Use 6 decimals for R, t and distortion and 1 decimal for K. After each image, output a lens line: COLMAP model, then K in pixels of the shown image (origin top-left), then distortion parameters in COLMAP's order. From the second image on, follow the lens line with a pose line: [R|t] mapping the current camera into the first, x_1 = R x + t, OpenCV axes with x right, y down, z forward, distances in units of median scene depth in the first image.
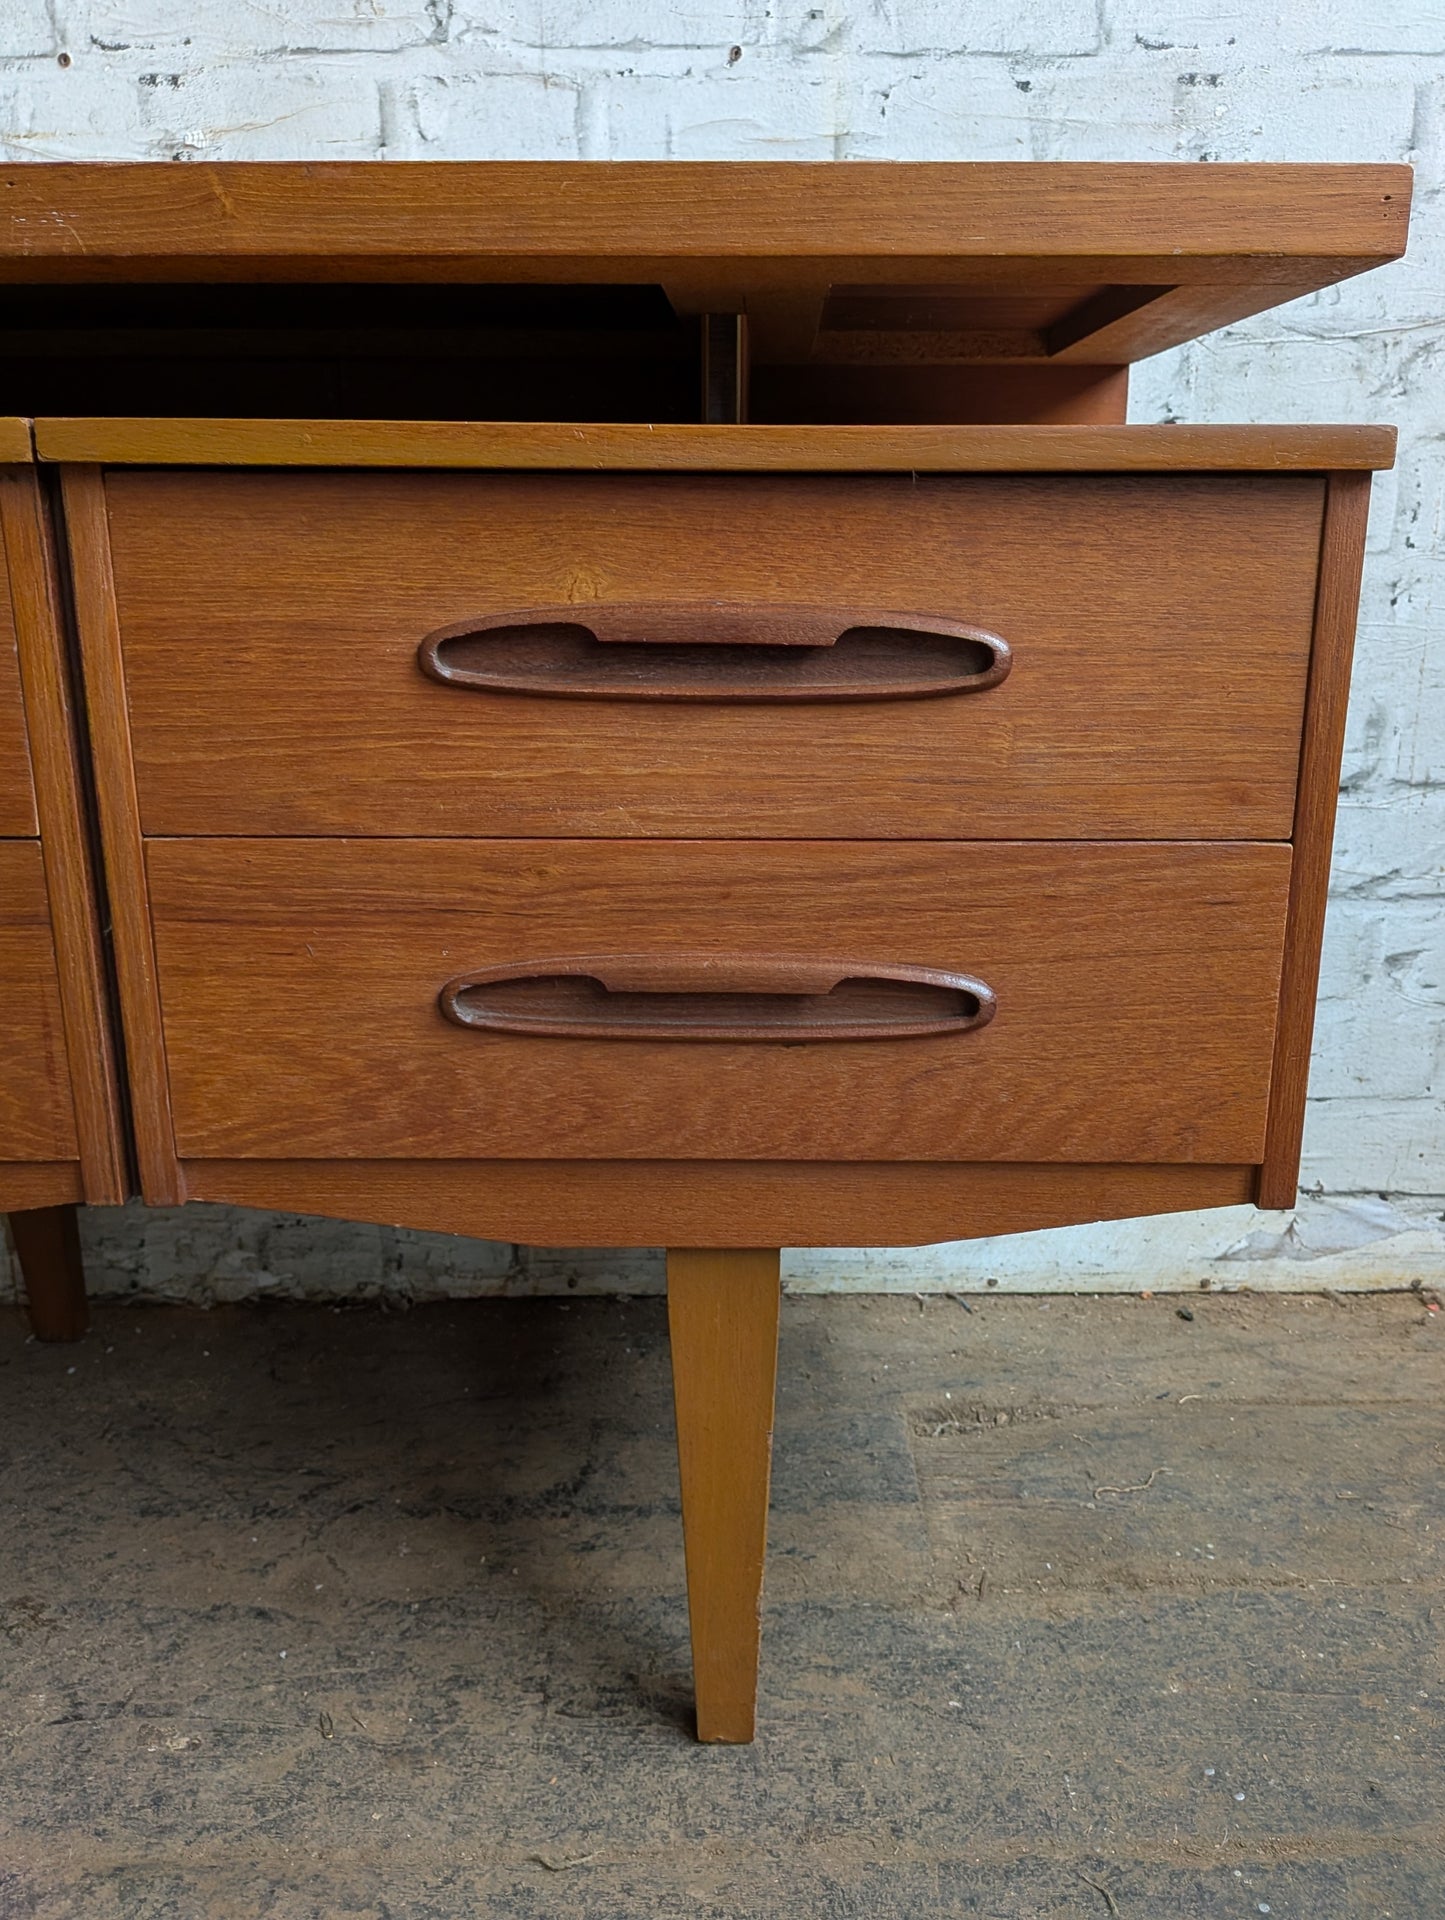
lens RADIAL K [[1562.6, 0, 779.0], [0, 1562.6, 947.4], [0, 0, 1]] dist [0.059022, -0.105386]
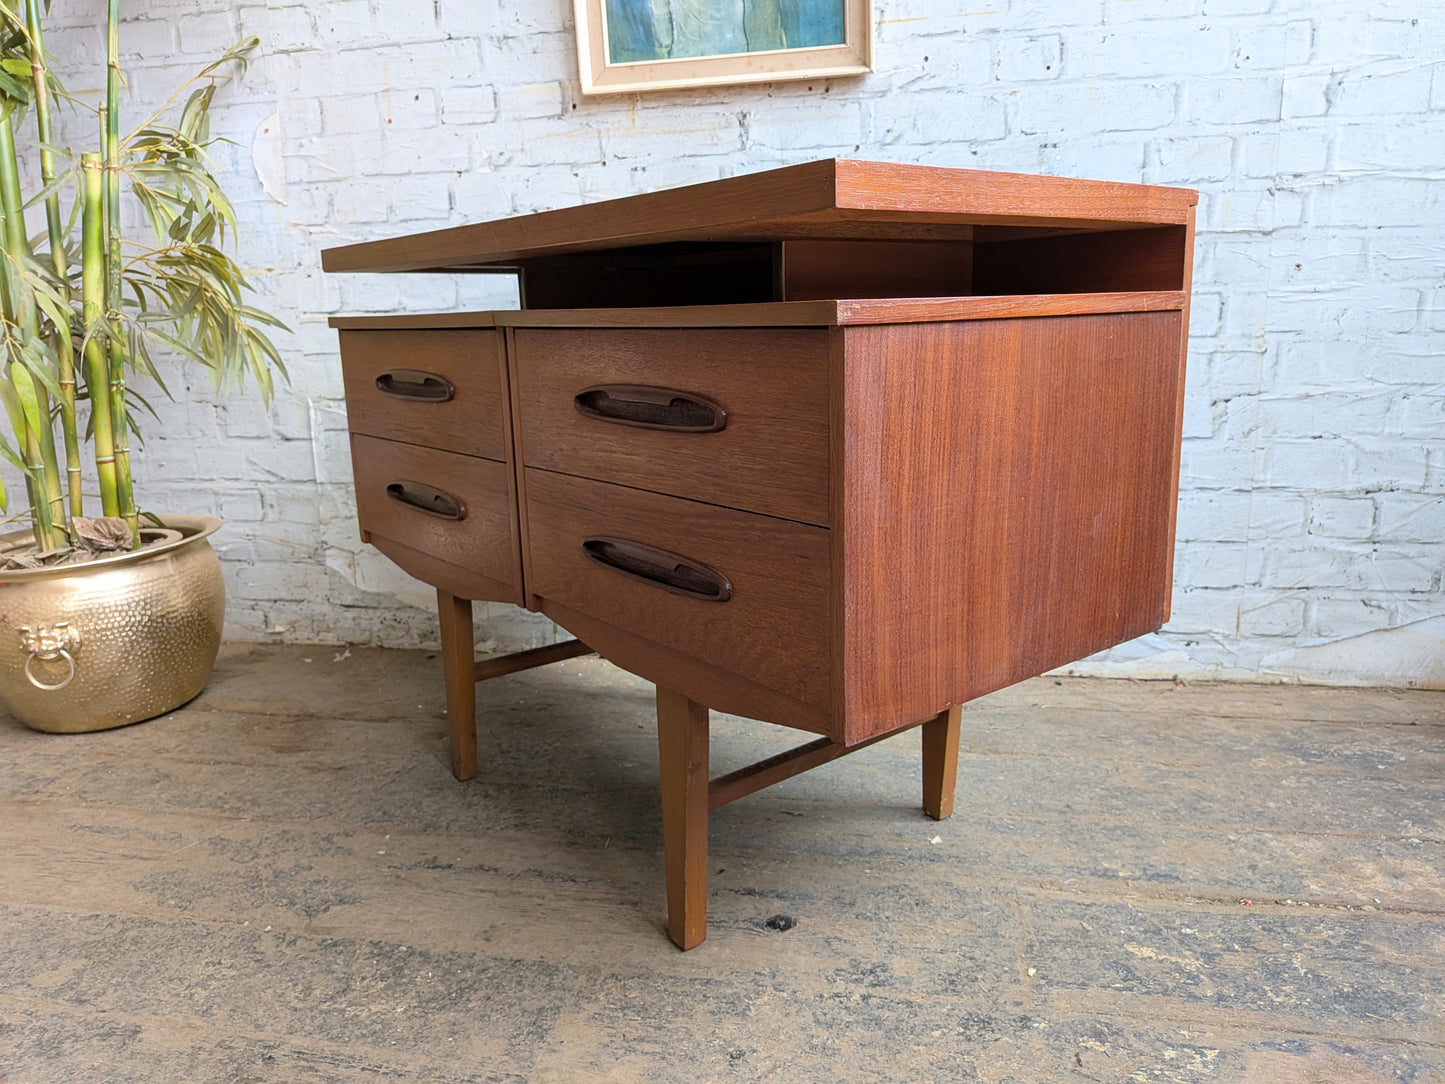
lens RADIAL K [[1051.9, 0, 738.1], [0, 1051.9, 542.0], [0, 0, 1]] dist [0.038427, -0.076938]
pose [[0.977016, 0.020982, -0.212129, 0.158554], [-0.034527, 0.997580, -0.060349, 0.173236], [0.210350, 0.066286, 0.975376, -0.652908]]
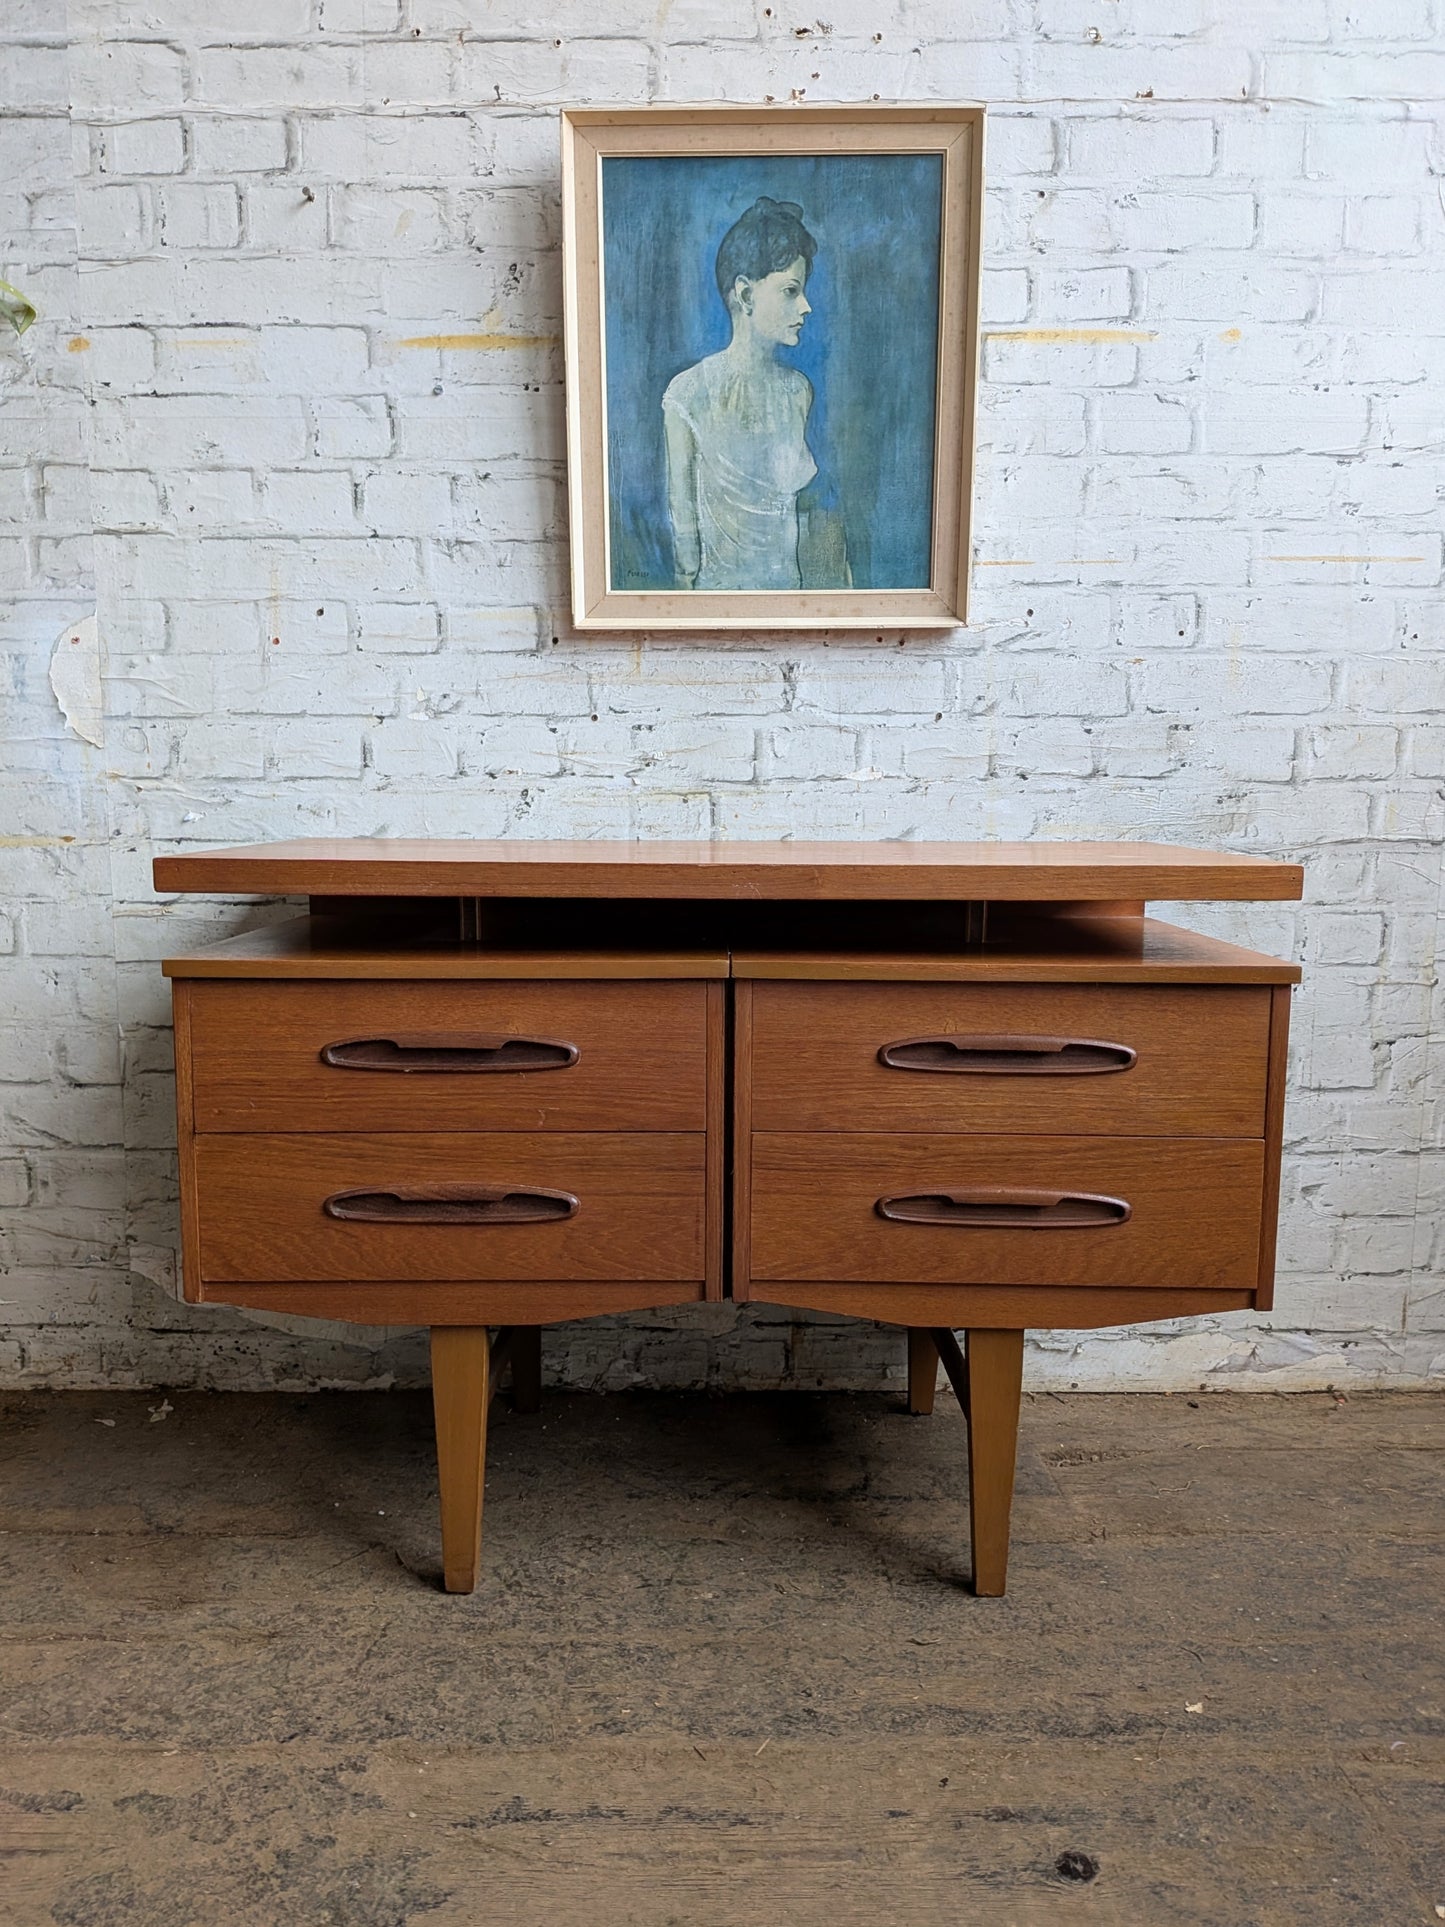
lens RADIAL K [[1405.9, 0, 710.4], [0, 1405.9, 957.9], [0, 0, 1]] dist [0.085389, -0.151952]
pose [[0.999947, 0.003652, -0.009658, -0.293566], [-0.005020, 0.989322, -0.145663, -0.015339], [0.009022, 0.145704, 0.989287, -0.690971]]
